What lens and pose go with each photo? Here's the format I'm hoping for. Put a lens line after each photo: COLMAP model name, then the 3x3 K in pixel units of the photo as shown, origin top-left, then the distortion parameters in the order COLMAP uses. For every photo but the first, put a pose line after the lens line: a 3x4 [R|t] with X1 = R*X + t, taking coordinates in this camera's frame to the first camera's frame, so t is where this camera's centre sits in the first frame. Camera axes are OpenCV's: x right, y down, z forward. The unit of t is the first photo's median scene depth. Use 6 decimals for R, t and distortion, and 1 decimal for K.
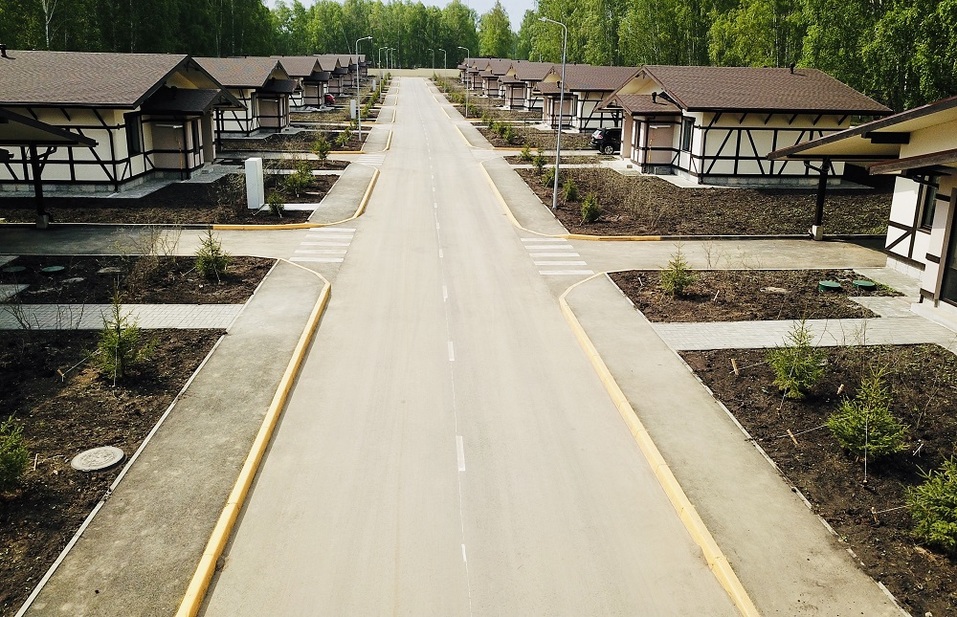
lens RADIAL K [[766.6, 0, 478.5], [0, 766.6, 308.5], [0, 0, 1]] dist [-0.010120, -0.006758]
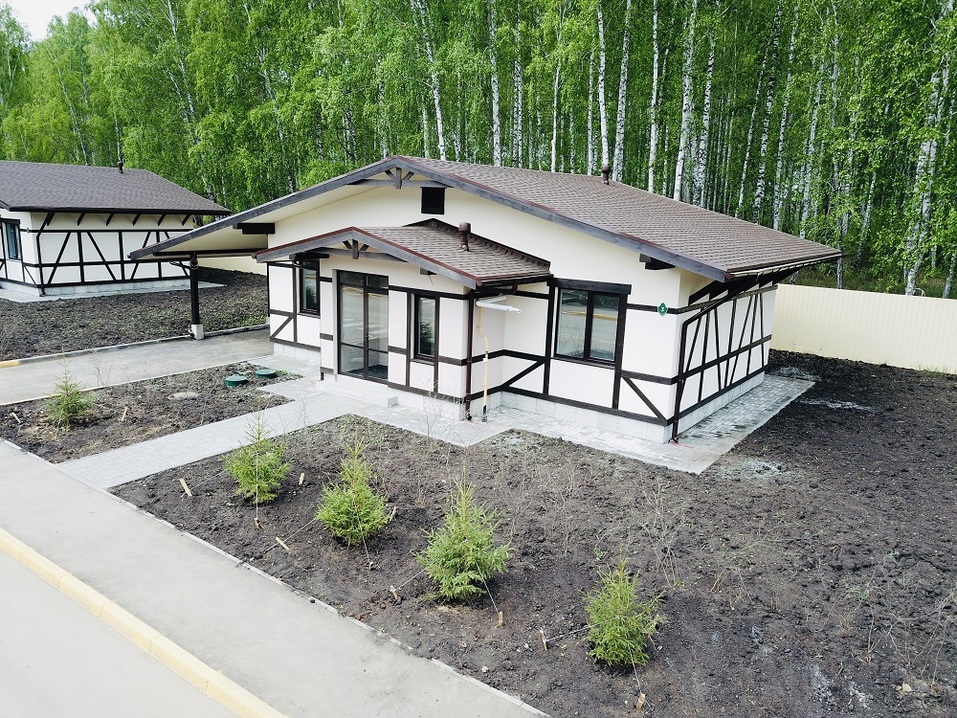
lens RADIAL K [[740.8, 0, 478.5], [0, 740.8, 359.0], [0, 0, 1]] dist [0.008798, 0.005275]
pose [[0.646048, -0.151943, 0.748020, -0.037848], [0.212032, 0.977142, 0.015357, -0.005366], [-0.733256, 0.148683, 0.663498, 0.143381]]
